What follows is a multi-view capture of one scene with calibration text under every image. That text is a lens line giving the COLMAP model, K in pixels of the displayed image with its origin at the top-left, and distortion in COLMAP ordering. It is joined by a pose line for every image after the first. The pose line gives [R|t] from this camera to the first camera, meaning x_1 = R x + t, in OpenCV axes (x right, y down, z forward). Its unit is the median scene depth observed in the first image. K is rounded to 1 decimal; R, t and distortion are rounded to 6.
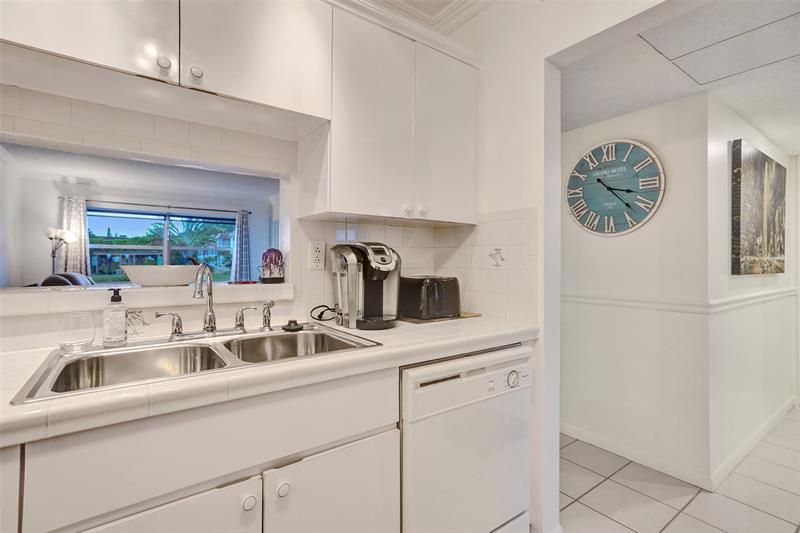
lens RADIAL K [[381.9, 0, 386.1], [0, 381.9, 257.7], [0, 0, 1]] dist [-0.000316, 0.000027]
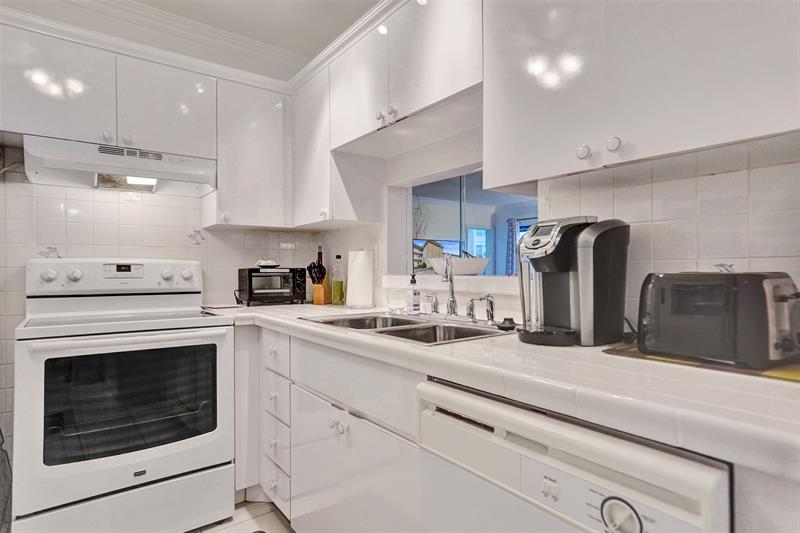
lens RADIAL K [[442.0, 0, 400.0], [0, 442.0, 266.5], [0, 0, 1]] dist [-0.023741, 0.037087]
pose [[0.030521, -0.006548, -0.999513, 0.837296], [0.013007, 0.999896, -0.006154, 0.053393], [0.999450, -0.012813, 0.030603, 0.797682]]
